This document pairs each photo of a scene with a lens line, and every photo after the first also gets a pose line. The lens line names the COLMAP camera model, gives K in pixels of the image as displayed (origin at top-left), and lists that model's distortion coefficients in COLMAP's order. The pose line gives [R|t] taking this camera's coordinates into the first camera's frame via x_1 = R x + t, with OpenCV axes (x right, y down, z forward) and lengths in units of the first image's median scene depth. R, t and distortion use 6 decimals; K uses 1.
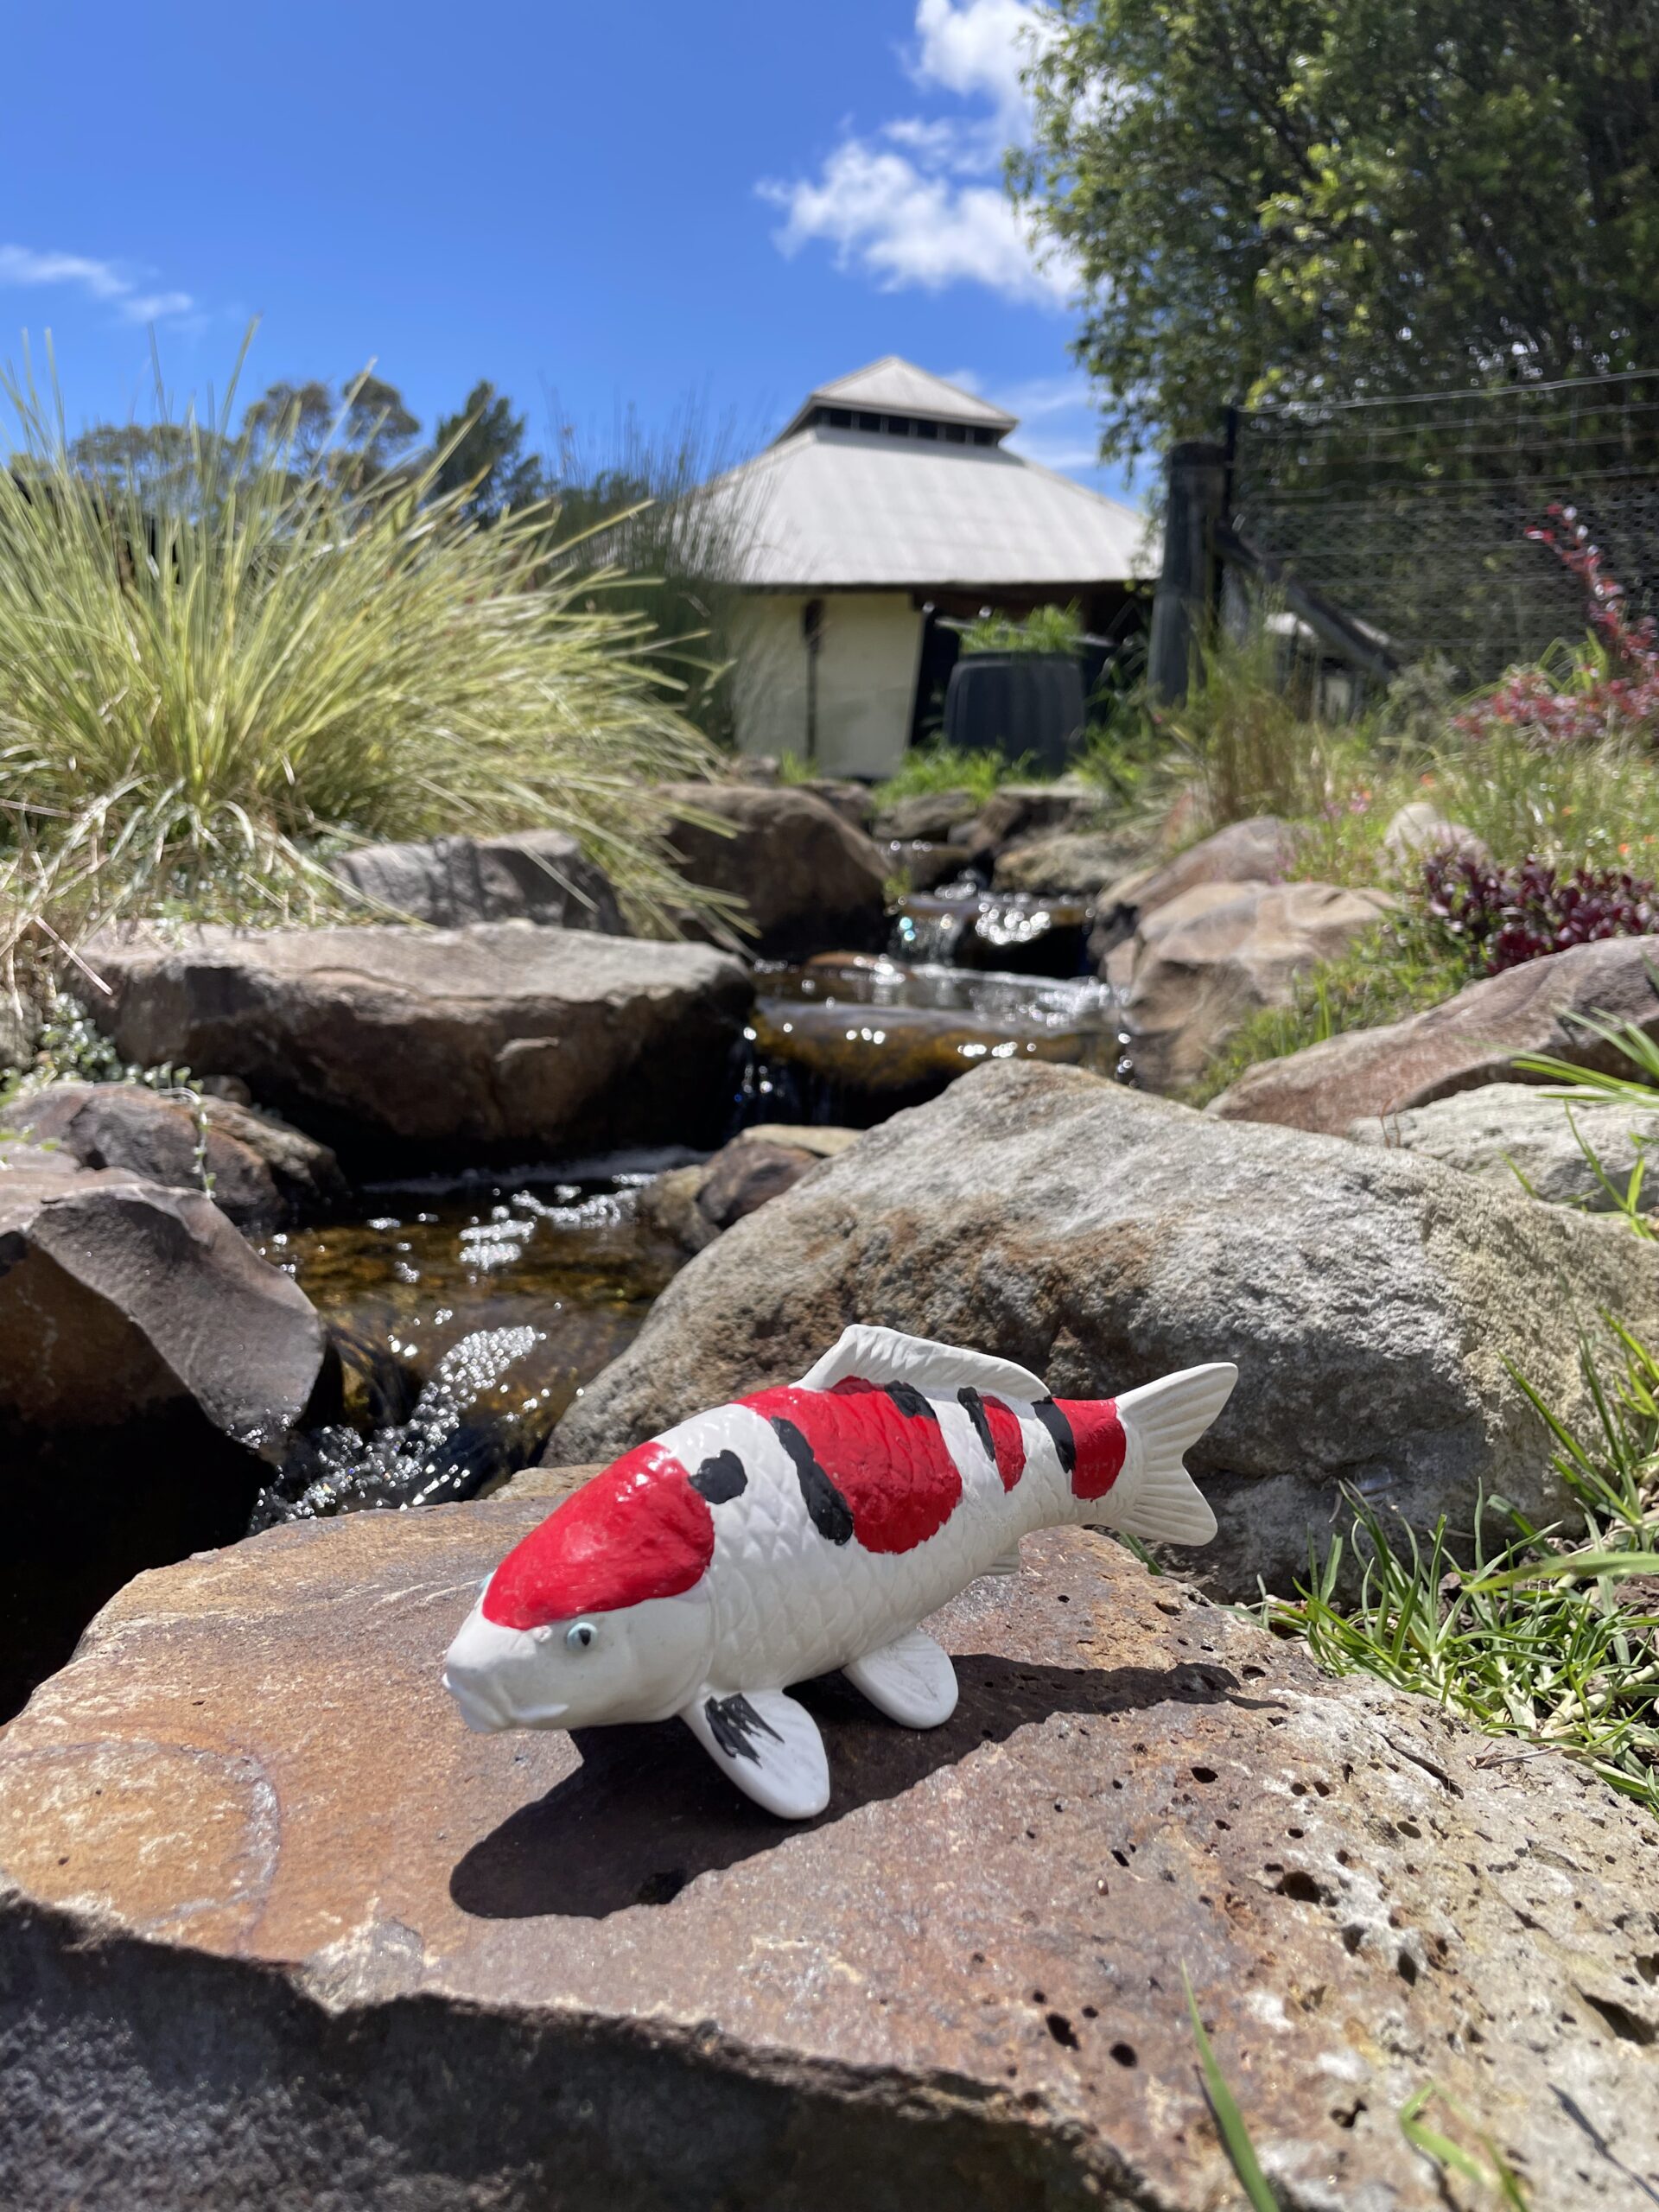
lens RADIAL K [[1681.4, 0, 835.1], [0, 1681.4, 1112.0], [0, 0, 1]] dist [0.074243, -0.108839]
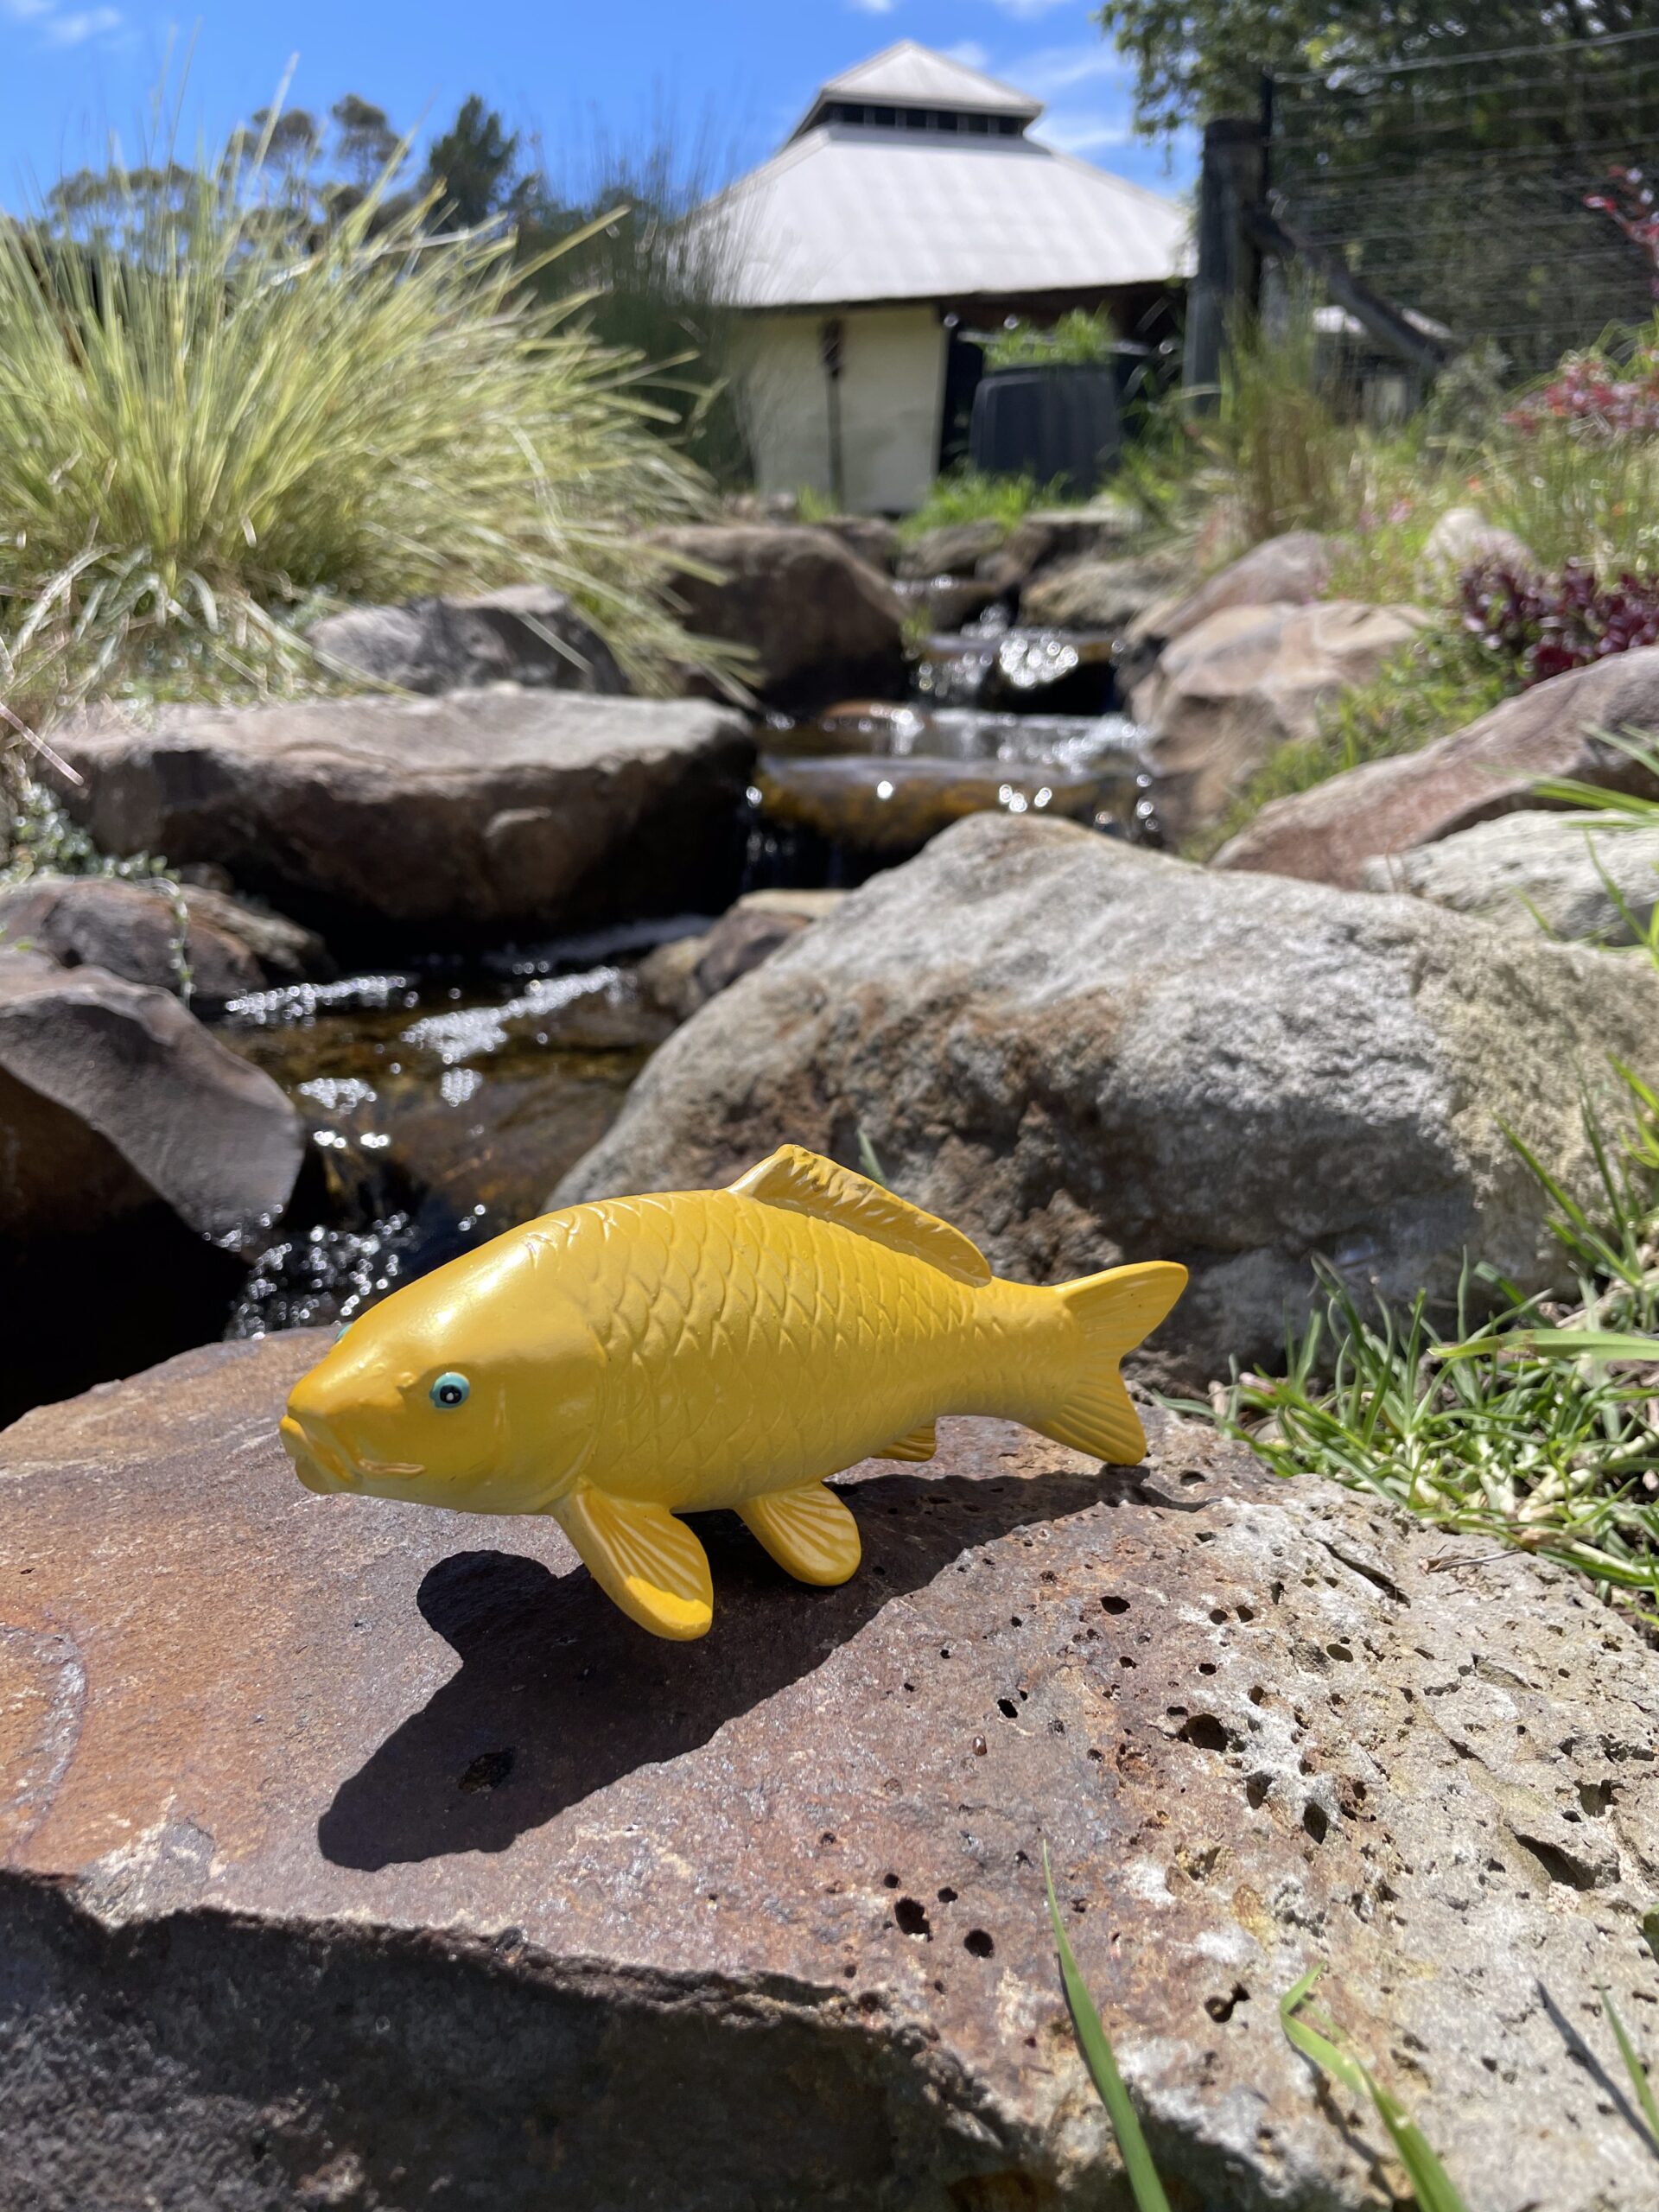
lens RADIAL K [[1688.7, 0, 856.3], [0, 1688.7, 1095.5], [0, 0, 1]] dist [0.073024, -0.115453]
pose [[0.998828, -0.043770, -0.020642, 0.061535], [0.046130, 0.990080, 0.132716, -0.006491], [0.014629, -0.133512, 0.990939, 0.069692]]
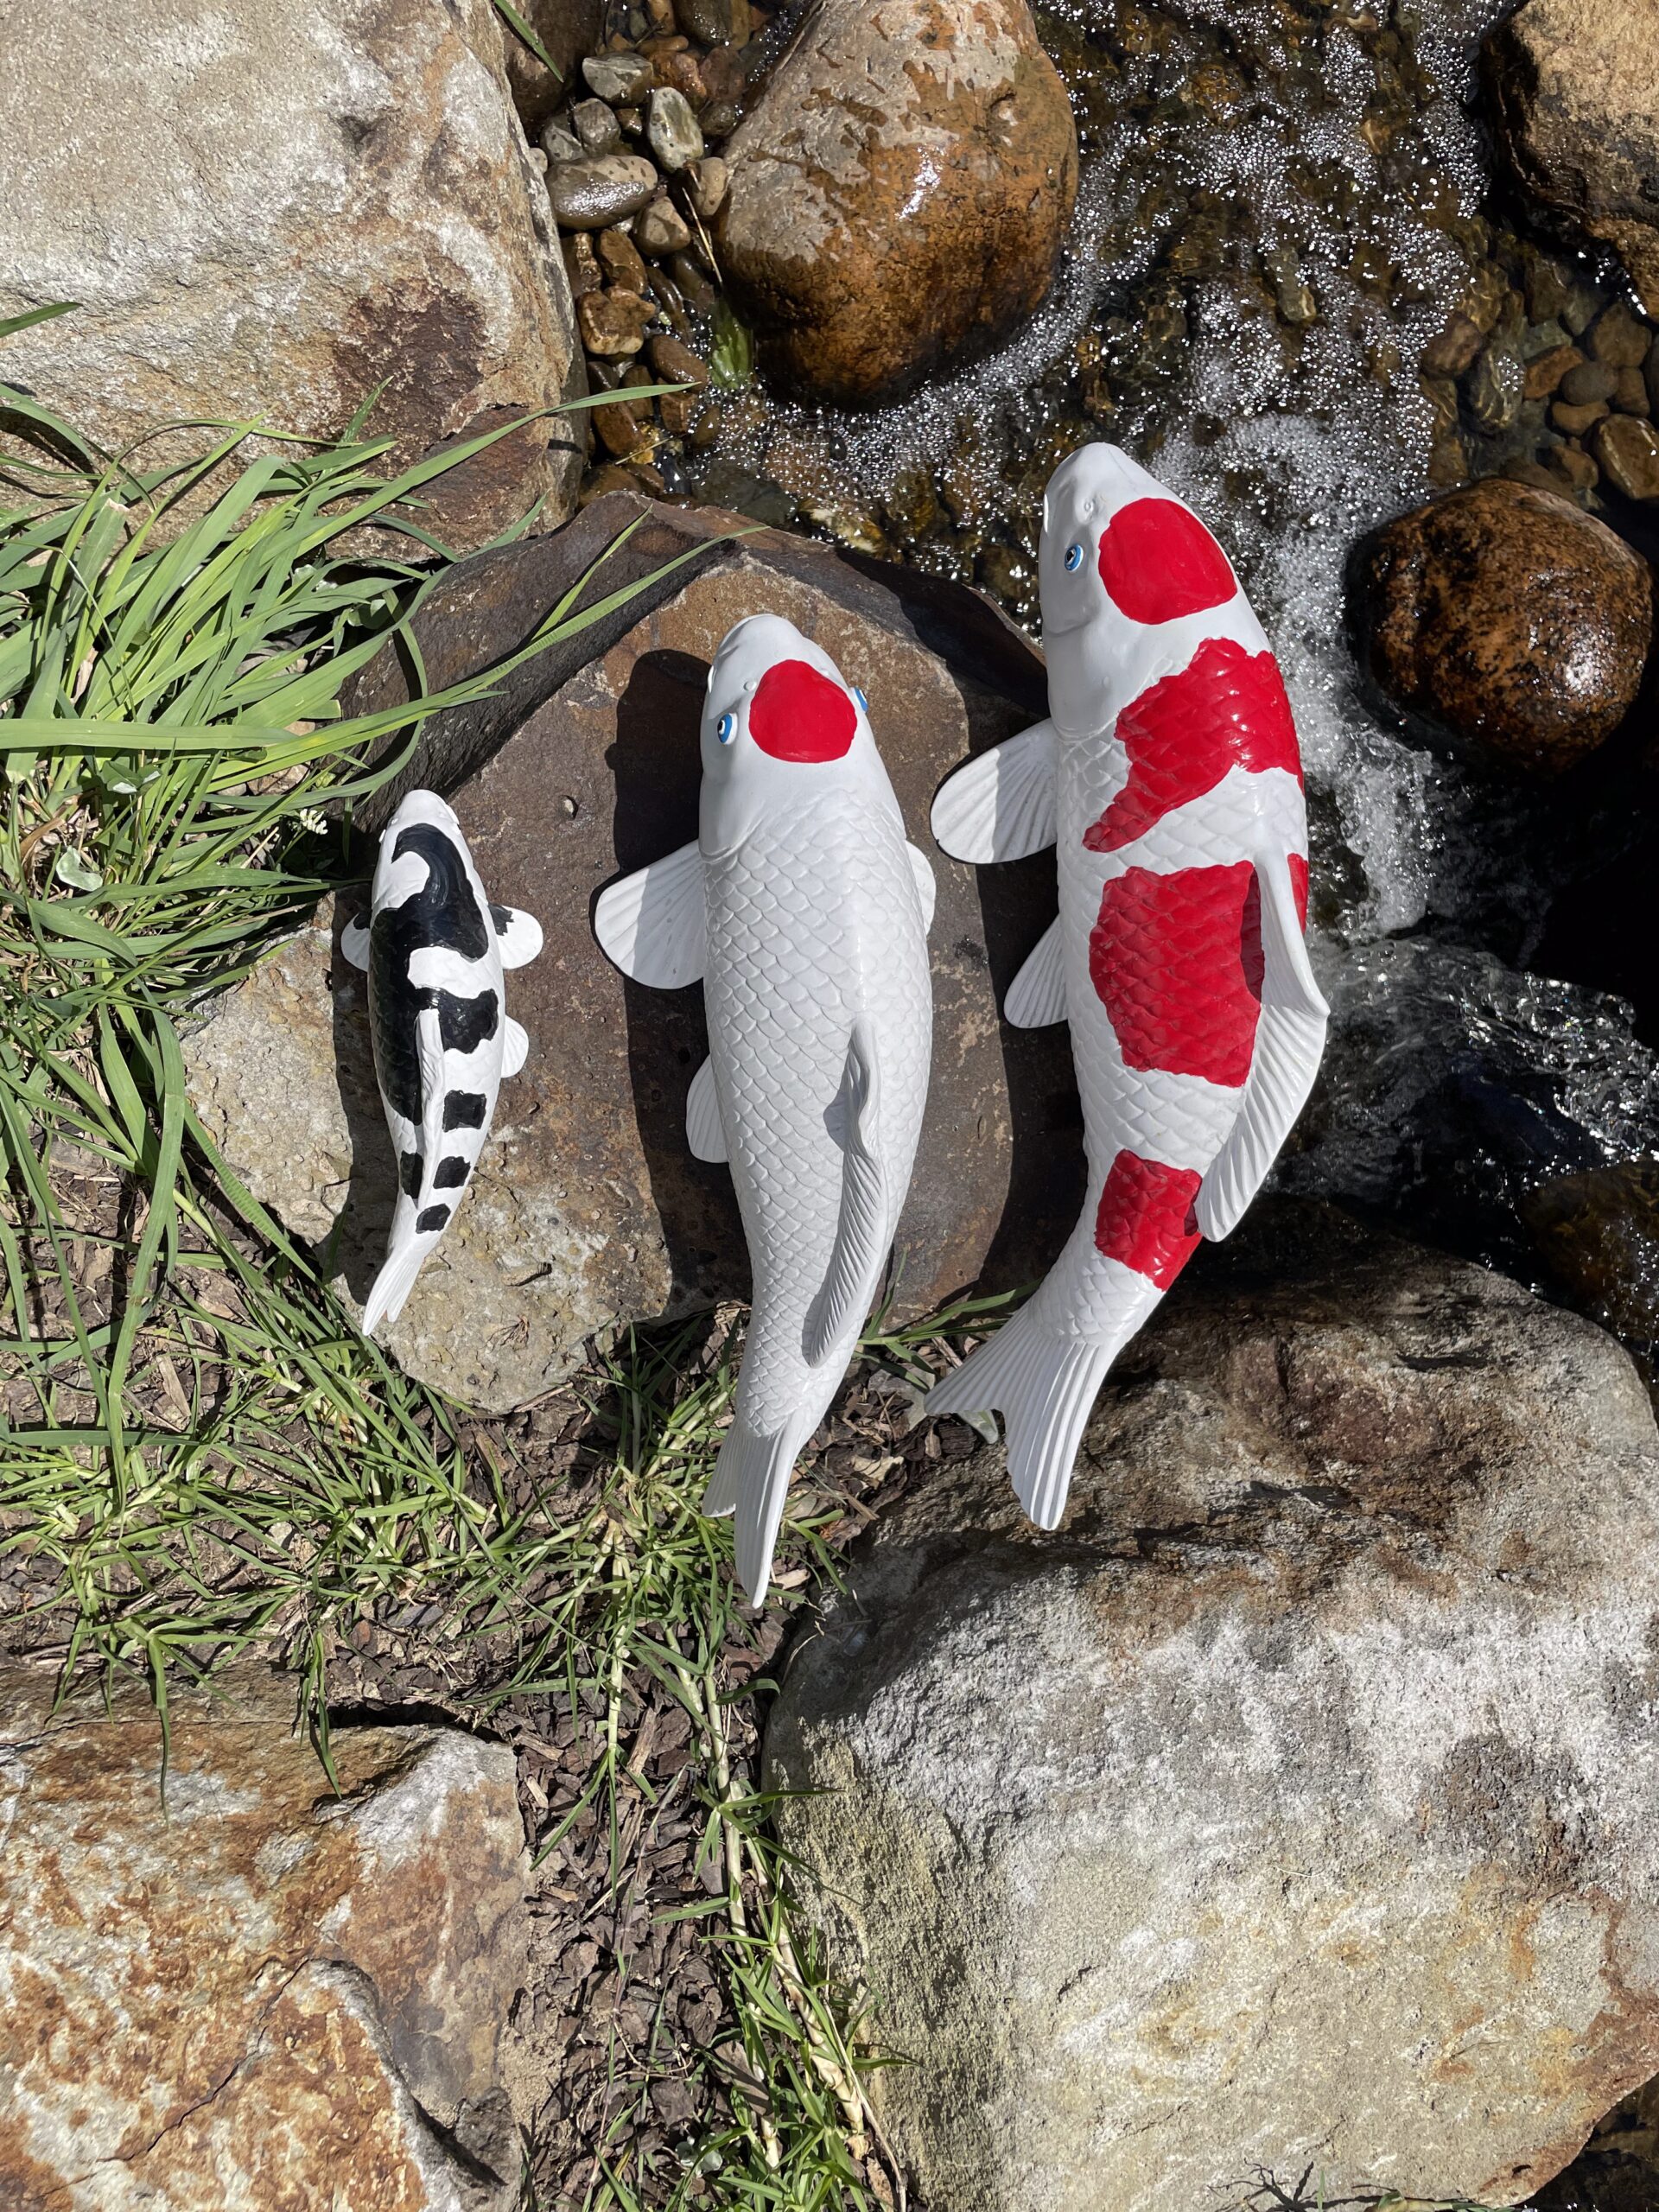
lens RADIAL K [[1659.4, 0, 862.1], [0, 1659.4, 1137.8], [0, 0, 1]] dist [0.077461, -0.102748]
pose [[-0.543975, 0.827111, -0.141346, 0.176280], [-0.355266, -0.074415, 0.931798, -0.866931], [0.760182, 0.557090, 0.334325, 0.378955]]
